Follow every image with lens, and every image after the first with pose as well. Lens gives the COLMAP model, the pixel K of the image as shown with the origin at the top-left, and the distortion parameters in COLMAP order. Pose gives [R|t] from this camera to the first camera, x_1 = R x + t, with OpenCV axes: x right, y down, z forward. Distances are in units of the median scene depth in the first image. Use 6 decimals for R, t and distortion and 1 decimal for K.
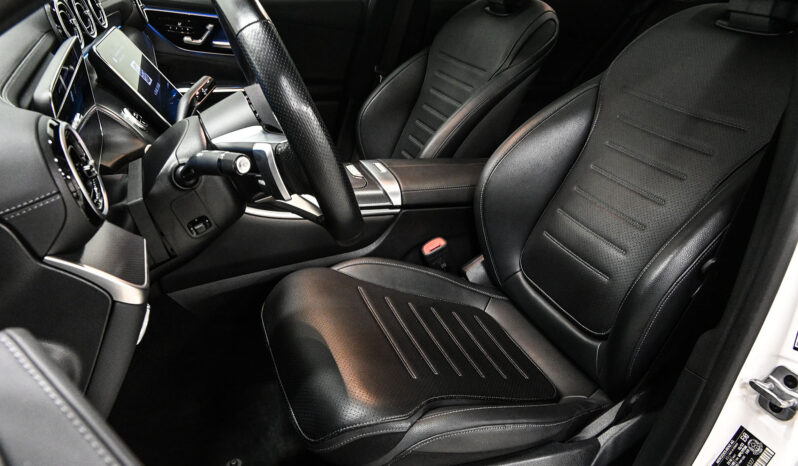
lens RADIAL K [[598.7, 0, 399.0], [0, 598.7, 233.0], [0, 0, 1]] dist [0.005127, 0.001118]
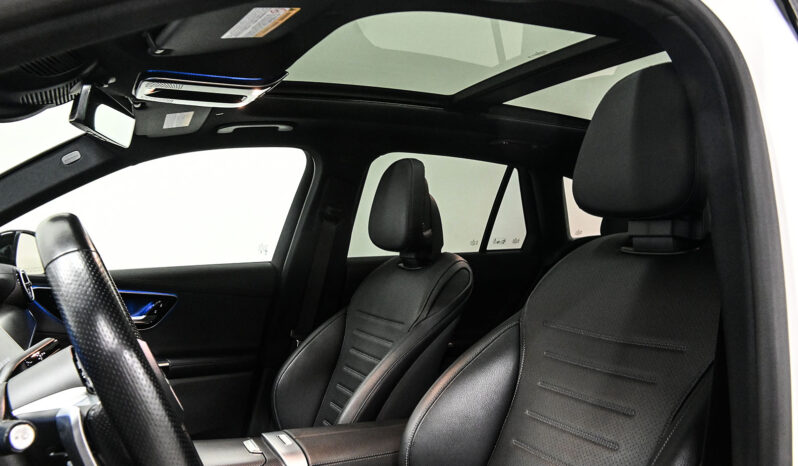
lens RADIAL K [[598.7, 0, 399.0], [0, 598.7, 233.0], [0, 0, 1]] dist [0.005127, 0.001118]
pose [[0.992531, -0.057643, 0.107517, 0.053200], [0.098674, 0.897575, -0.429677, 0.007034], [-0.071737, 0.437077, 0.896559, 0.112546]]
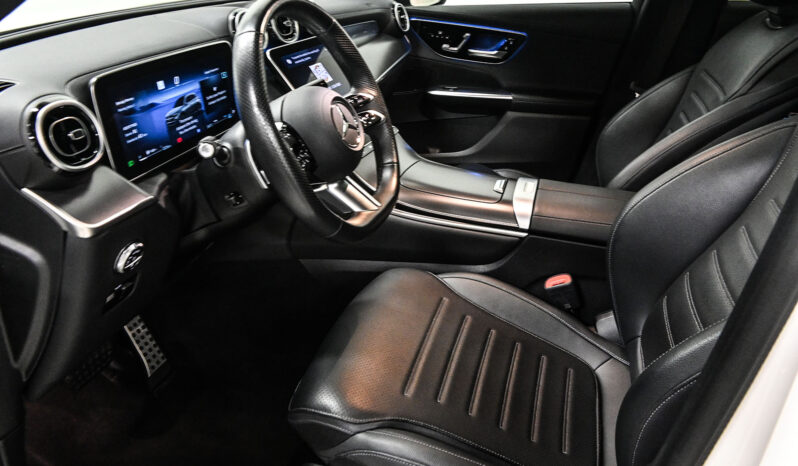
lens RADIAL K [[598.7, 0, 399.0], [0, 598.7, 233.0], [0, 0, 1]] dist [0.005127, 0.001118]
pose [[0.795037, 0.206584, -0.570298, 0.358569], [-0.213564, 0.975347, 0.055584, -0.047434], [0.567721, 0.077603, 0.819555, 0.115334]]
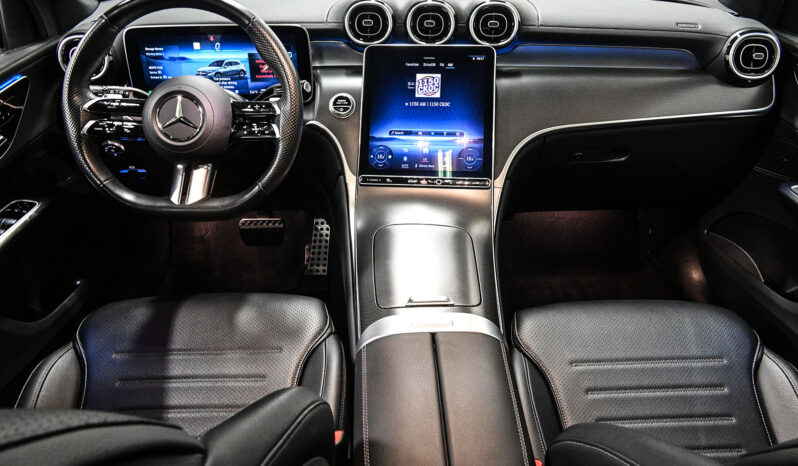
lens RADIAL K [[598.7, 0, 399.0], [0, 598.7, 233.0], [0, 0, 1]] dist [0.005127, 0.001118]
pose [[-0.336077, 0.435835, -0.834925, 0.469503], [-0.418982, 0.724755, 0.546977, -0.524244], [0.843508, 0.533645, -0.060967, 0.963169]]
